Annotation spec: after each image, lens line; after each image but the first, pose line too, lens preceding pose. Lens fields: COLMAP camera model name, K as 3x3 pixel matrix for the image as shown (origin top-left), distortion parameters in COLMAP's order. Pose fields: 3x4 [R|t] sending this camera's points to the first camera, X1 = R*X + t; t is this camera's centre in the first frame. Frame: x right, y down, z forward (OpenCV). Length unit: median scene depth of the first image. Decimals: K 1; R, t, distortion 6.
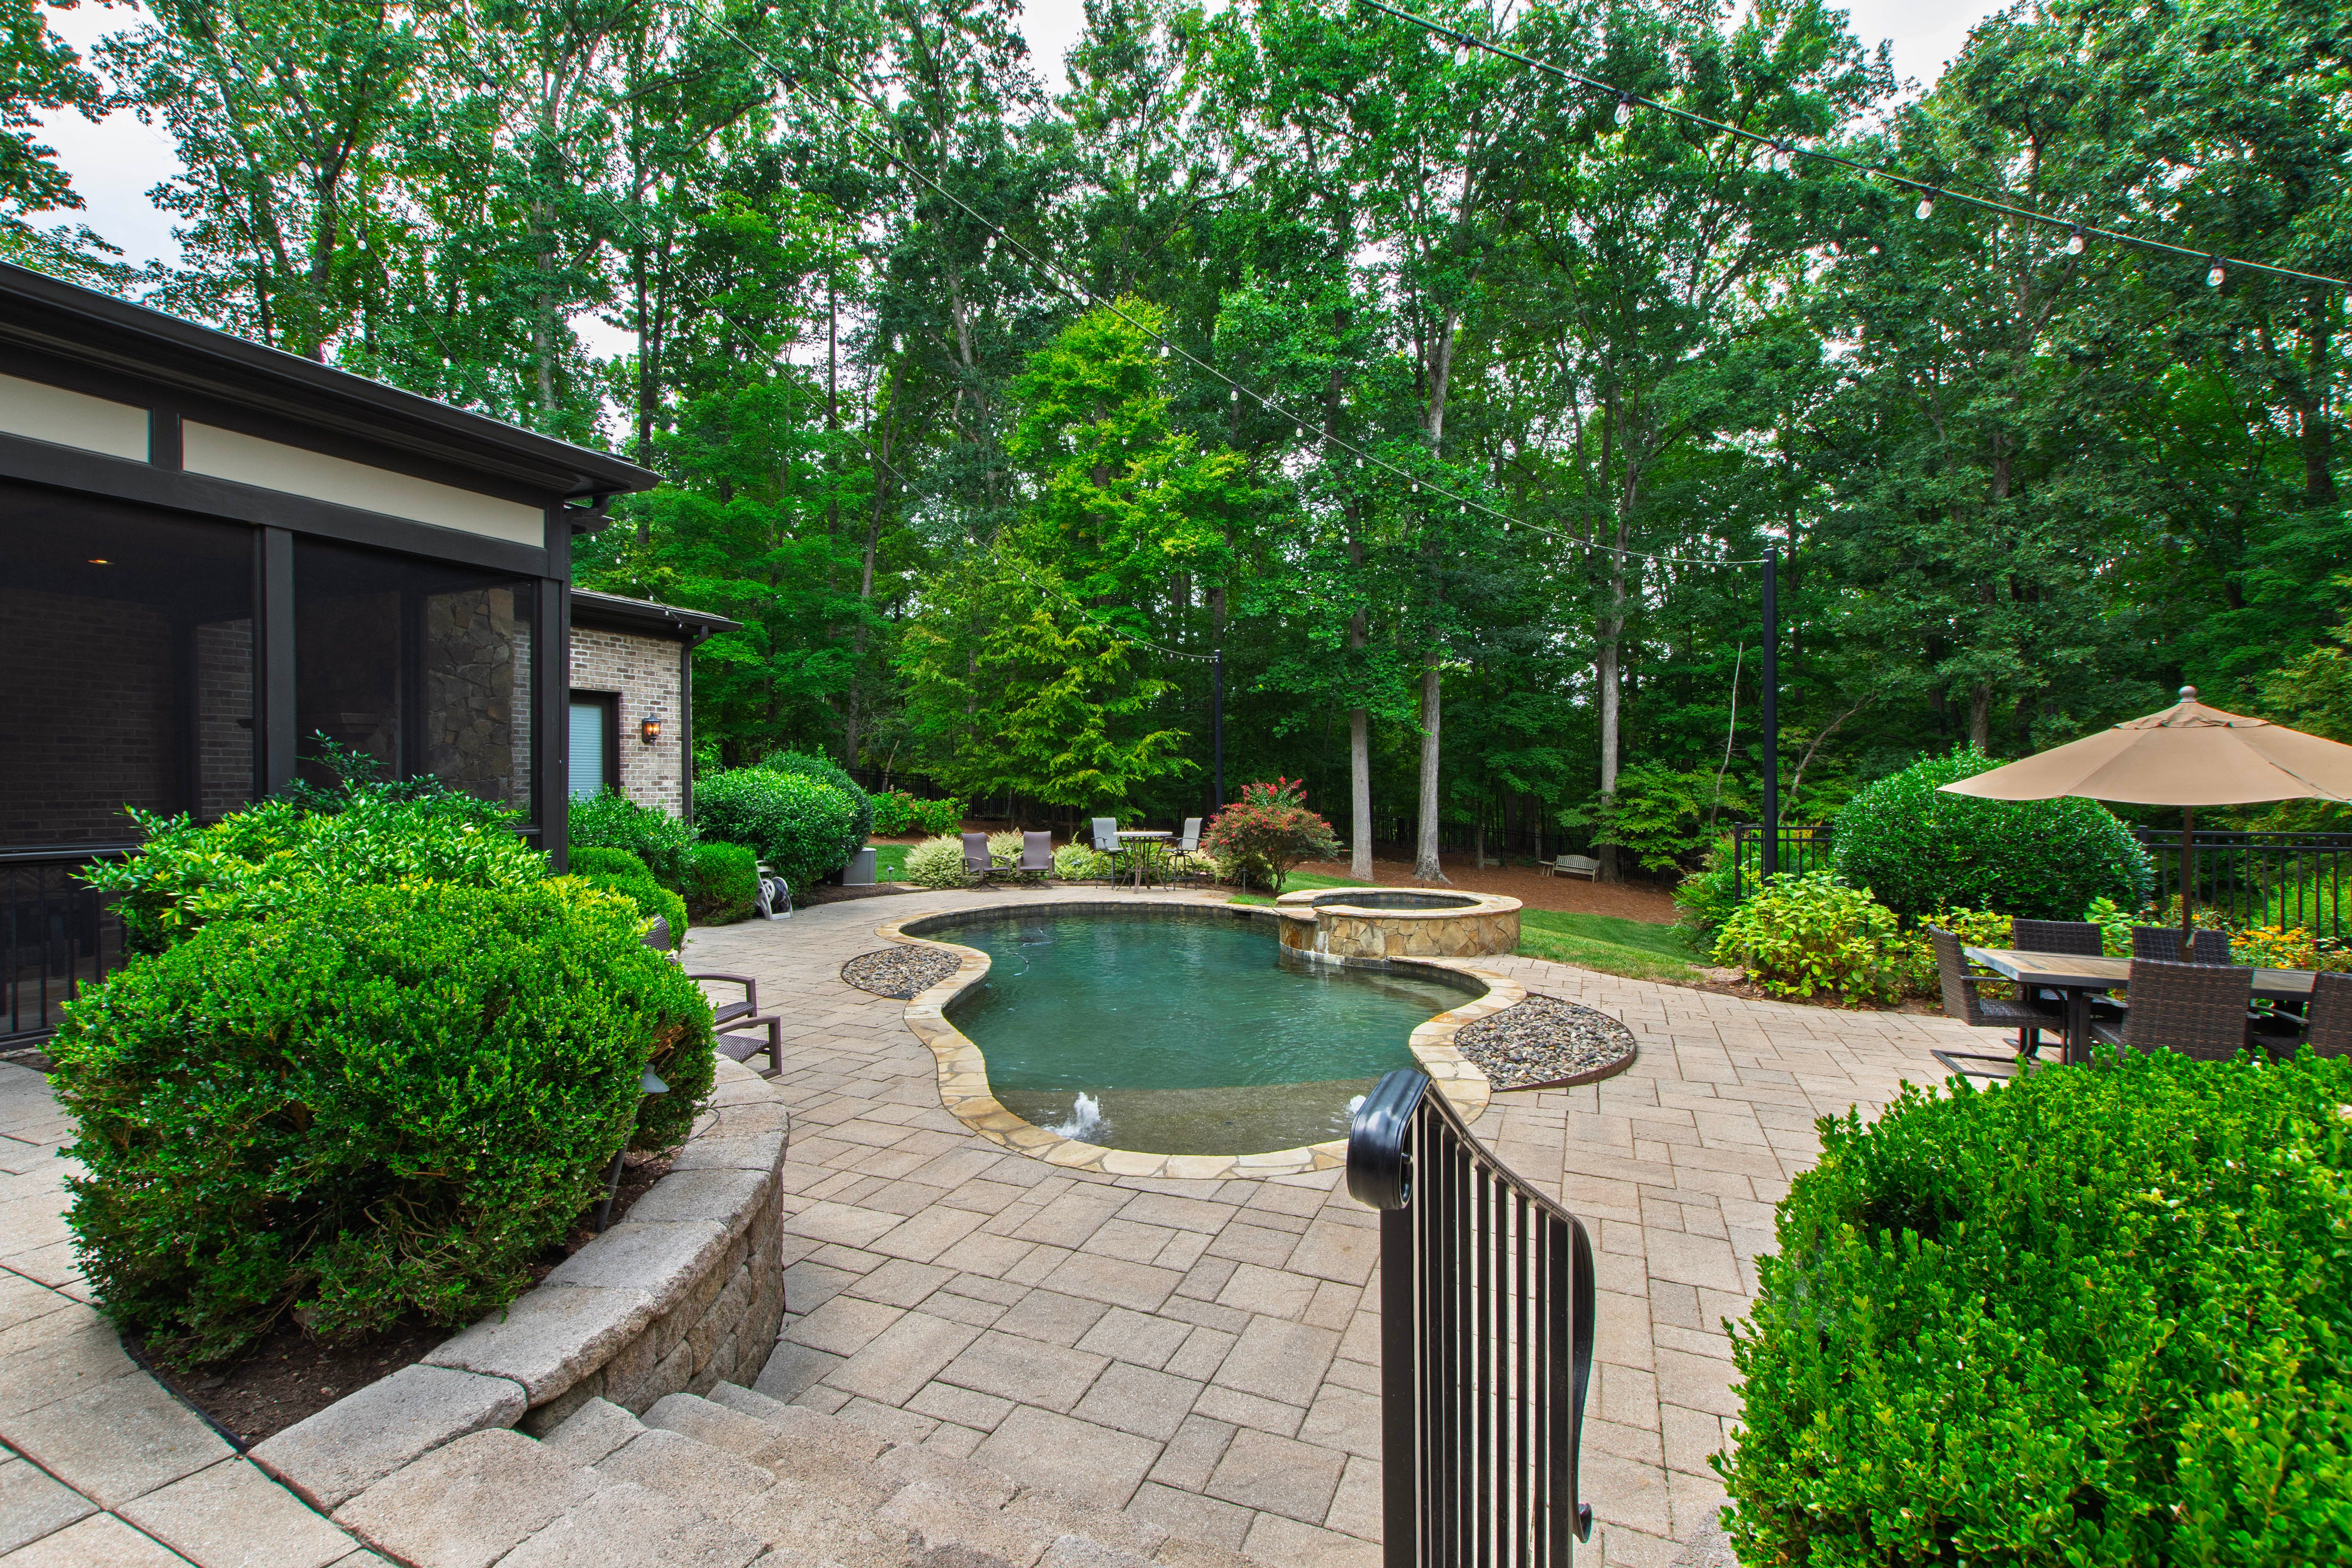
lens RADIAL K [[1004.9, 0, 1108.7], [0, 1004.9, 779.9], [0, 0, 1]] dist [0.001028, -0.000033]
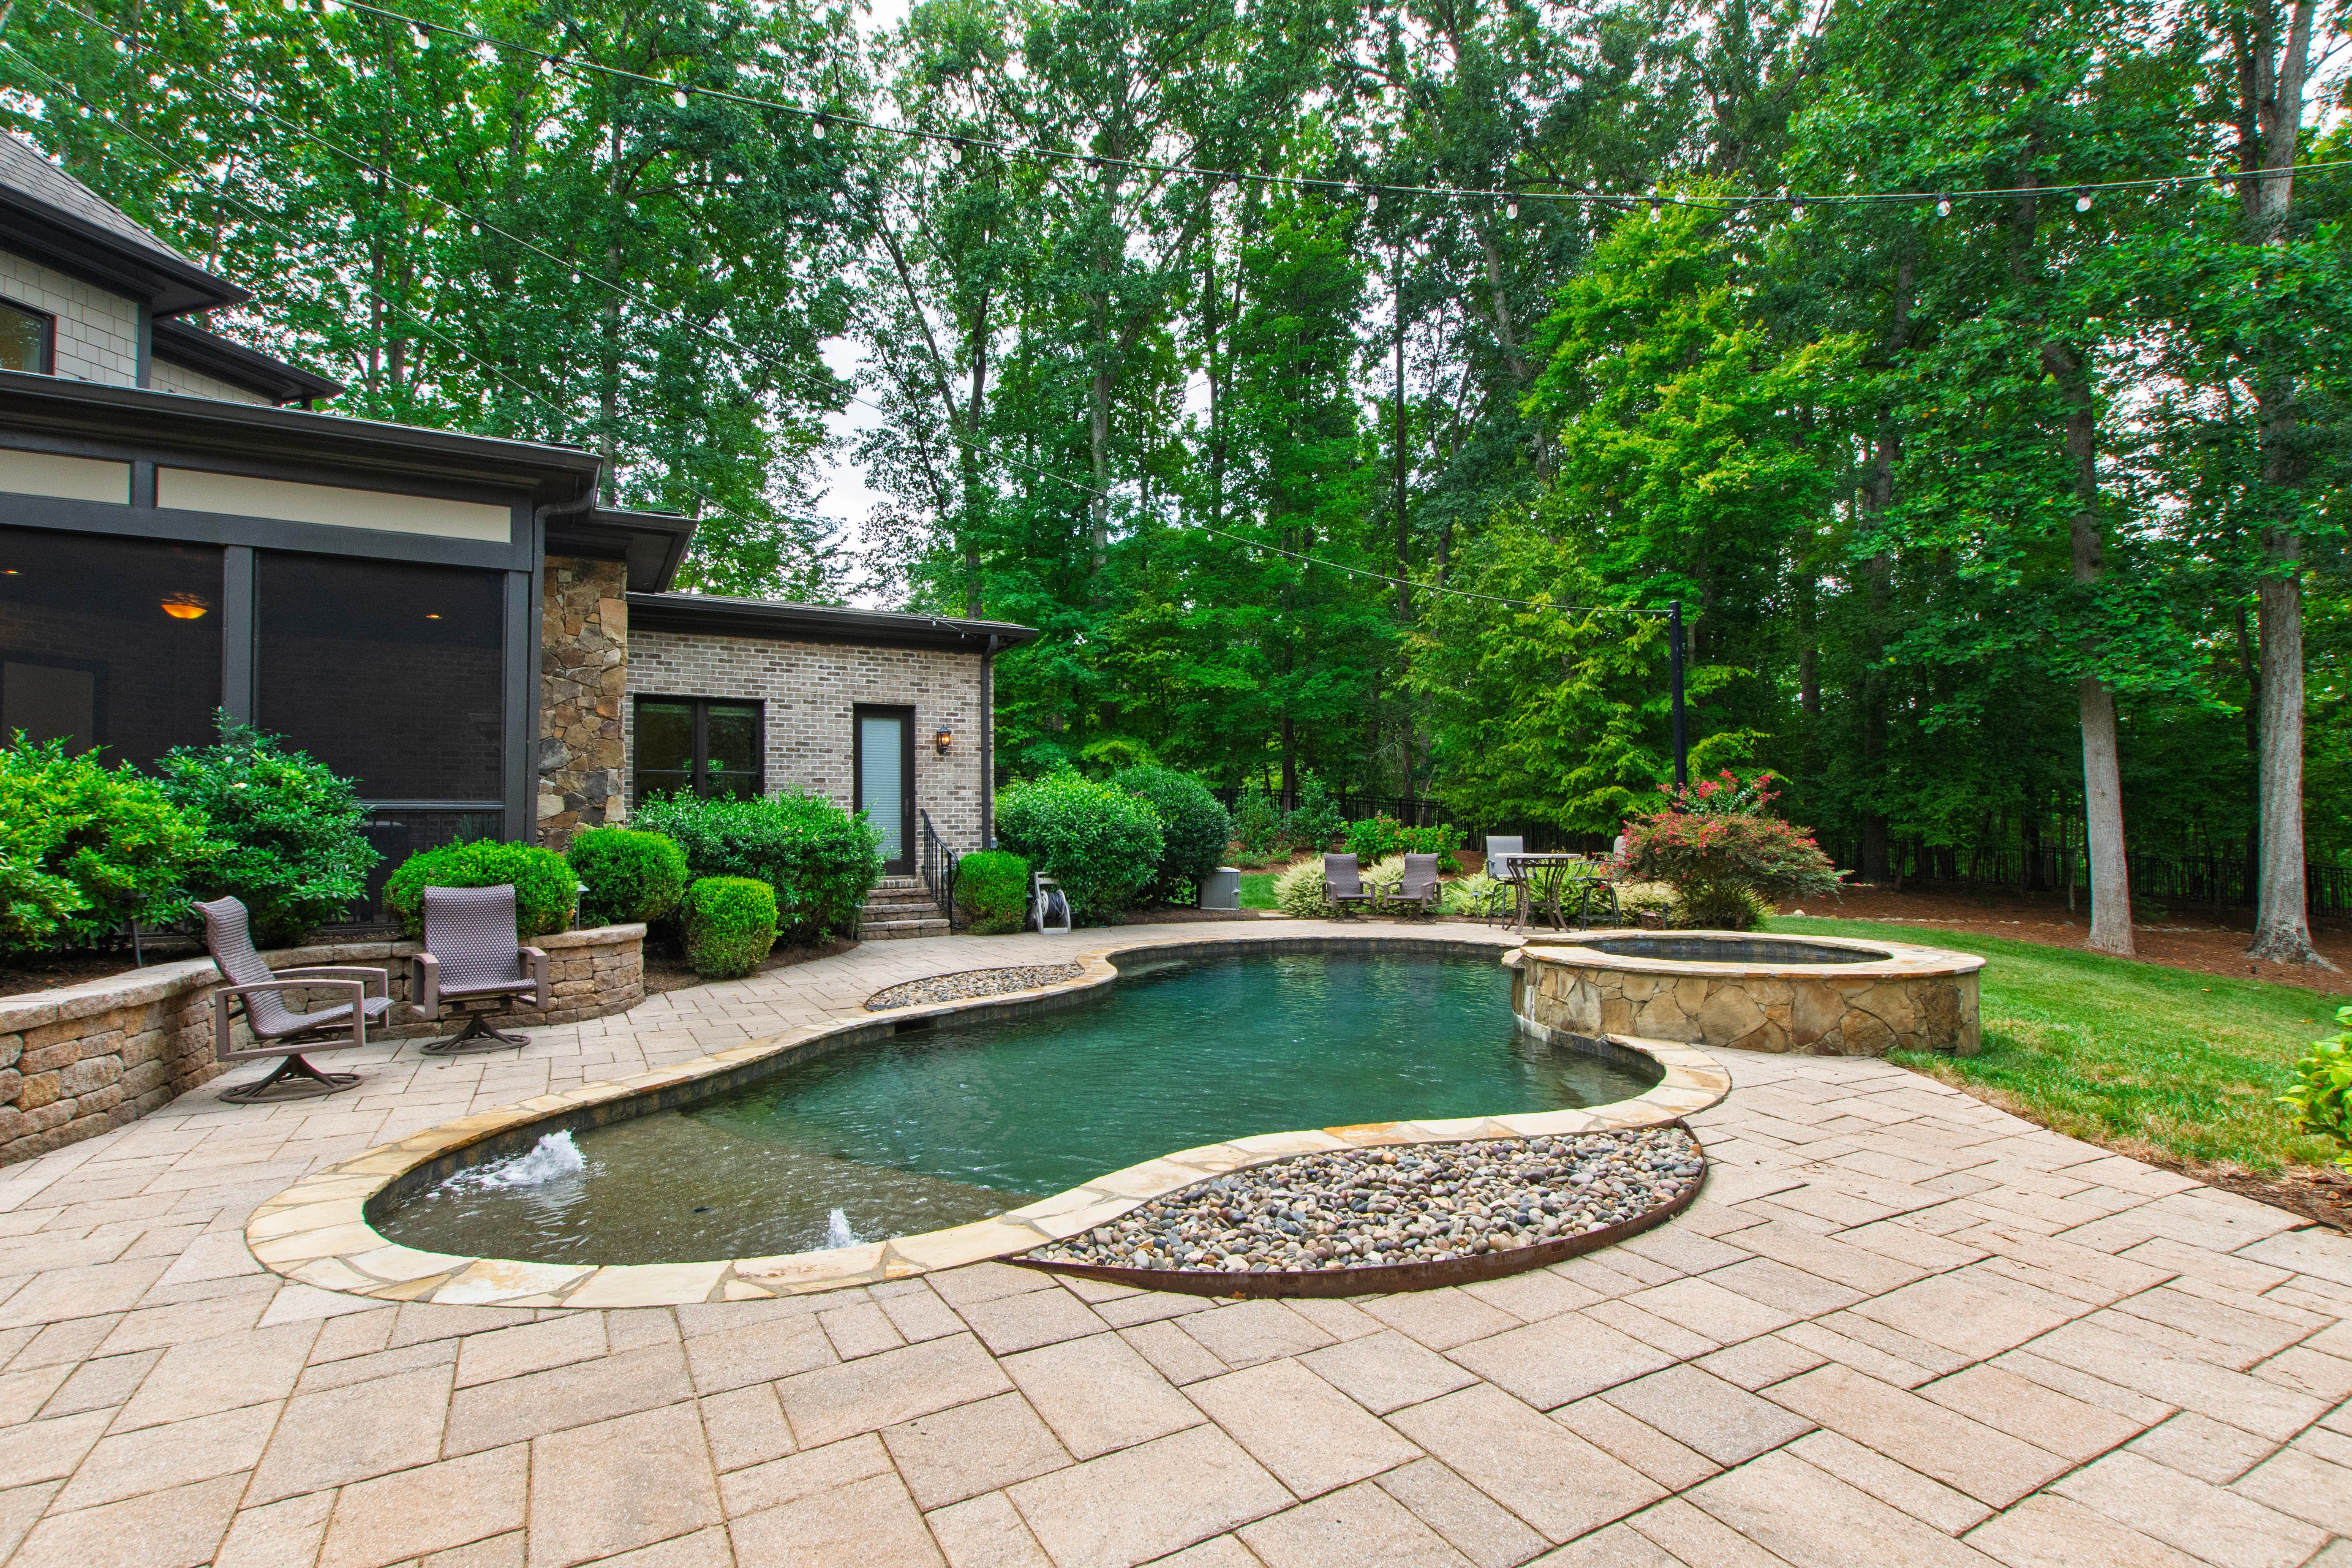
lens RADIAL K [[1029.7, 0, 1172.8], [0, 1029.7, 804.9], [0, 0, 1]] dist [0.000109, -0.000753]
pose [[0.807060, -0.020469, -0.590115, 0.337380], [0.006550, 0.999648, -0.025716, 0.042499], [0.590433, 0.016889, 0.806910, 0.279049]]
